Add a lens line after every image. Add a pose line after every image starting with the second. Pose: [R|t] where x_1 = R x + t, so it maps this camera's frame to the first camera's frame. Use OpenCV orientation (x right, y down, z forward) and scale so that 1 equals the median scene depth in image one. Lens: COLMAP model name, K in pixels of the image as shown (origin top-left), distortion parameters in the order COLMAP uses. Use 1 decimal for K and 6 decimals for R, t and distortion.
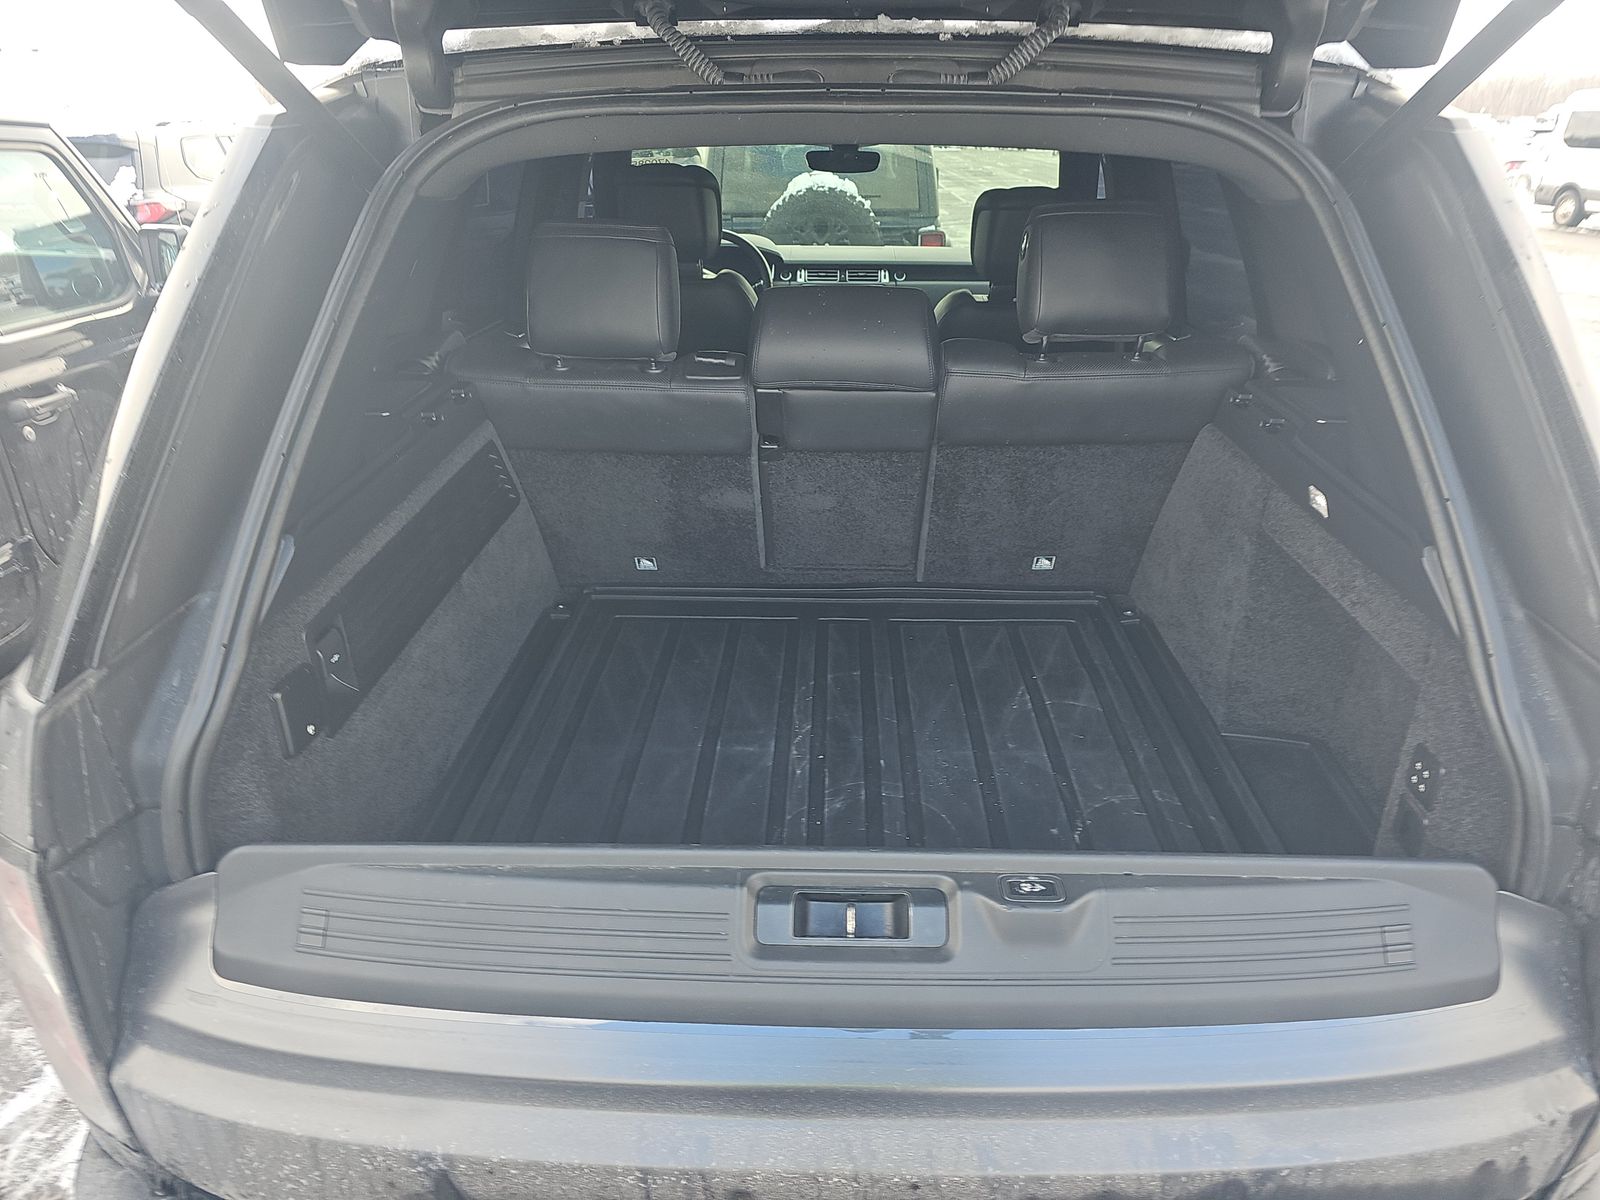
lens RADIAL K [[1003.4, 0, 800.0], [0, 1003.4, 600.0], [0, 0, 1]] dist [0.001206, -0.000049]
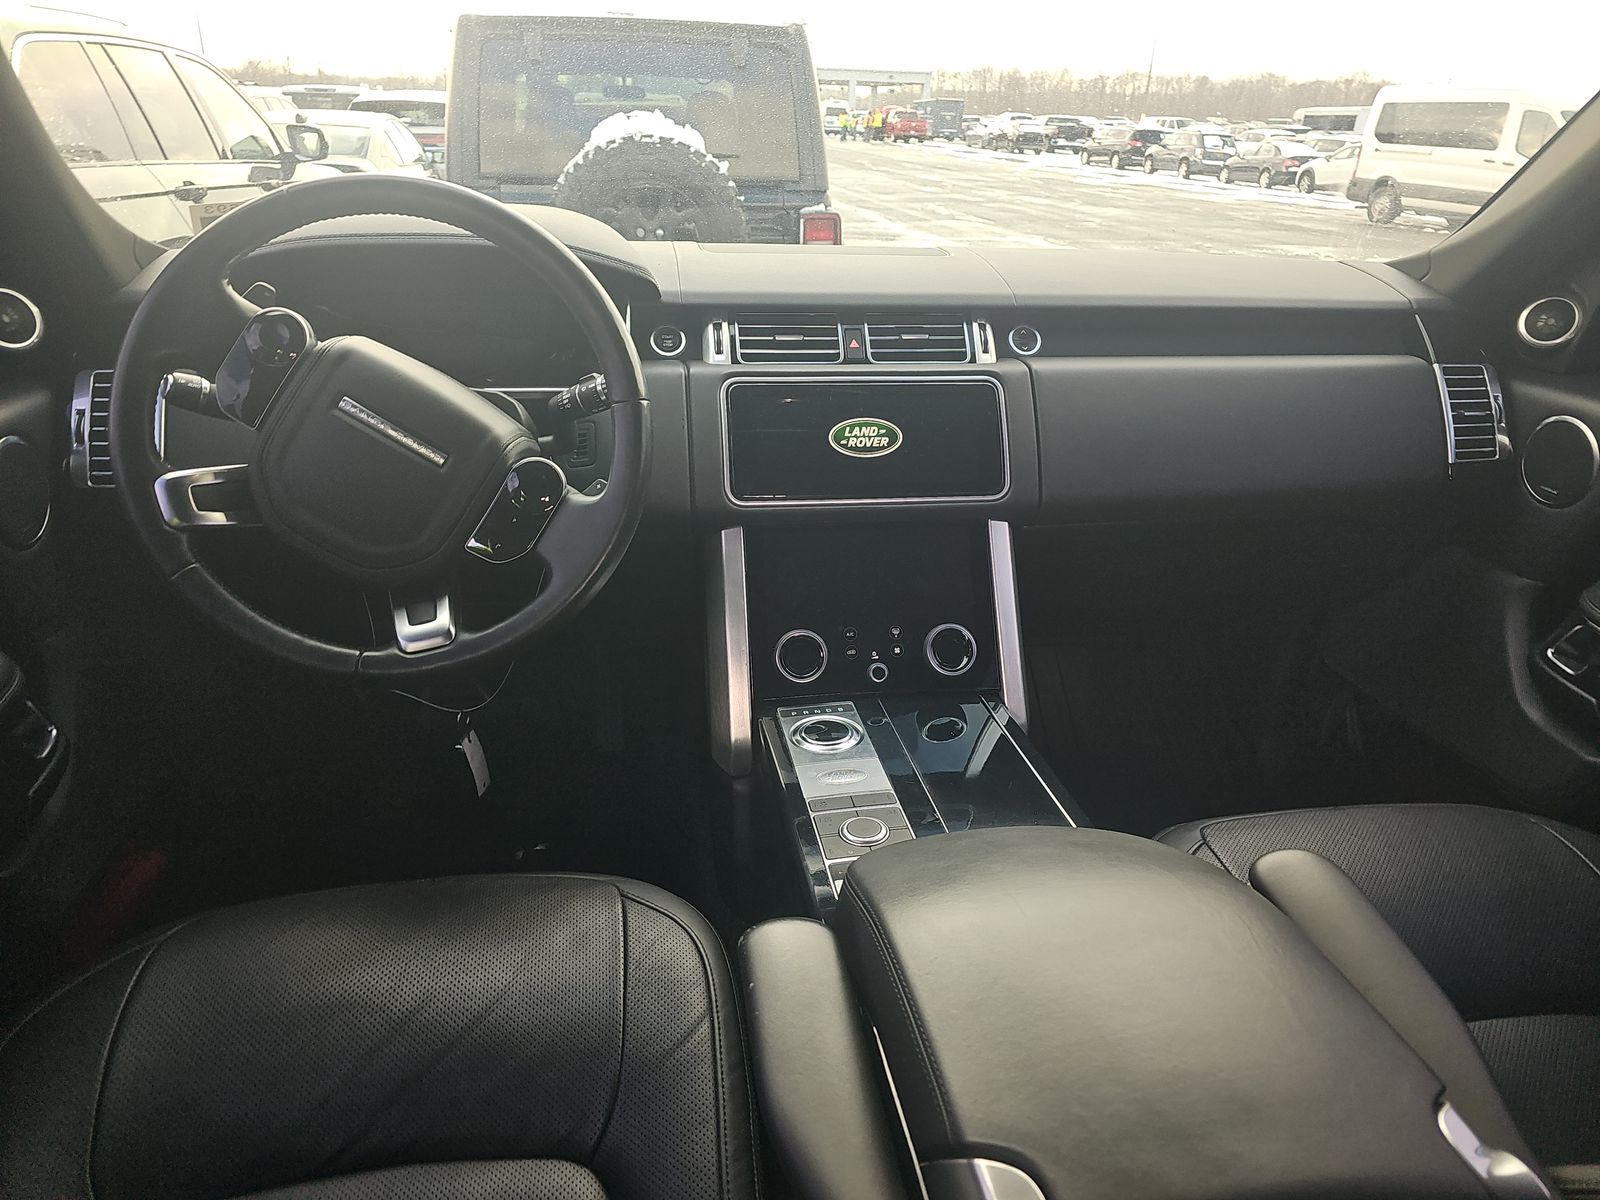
lens RADIAL K [[1003.4, 0, 800.0], [0, 1003.4, 600.0], [0, 0, 1]] dist [0.001206, -0.000049]
pose [[0.980129, -0.055652, 0.190394, -0.019499], [0.053271, 0.998425, 0.017601, -0.137559], [-0.191073, -0.007109, 0.981550, 0.385009]]
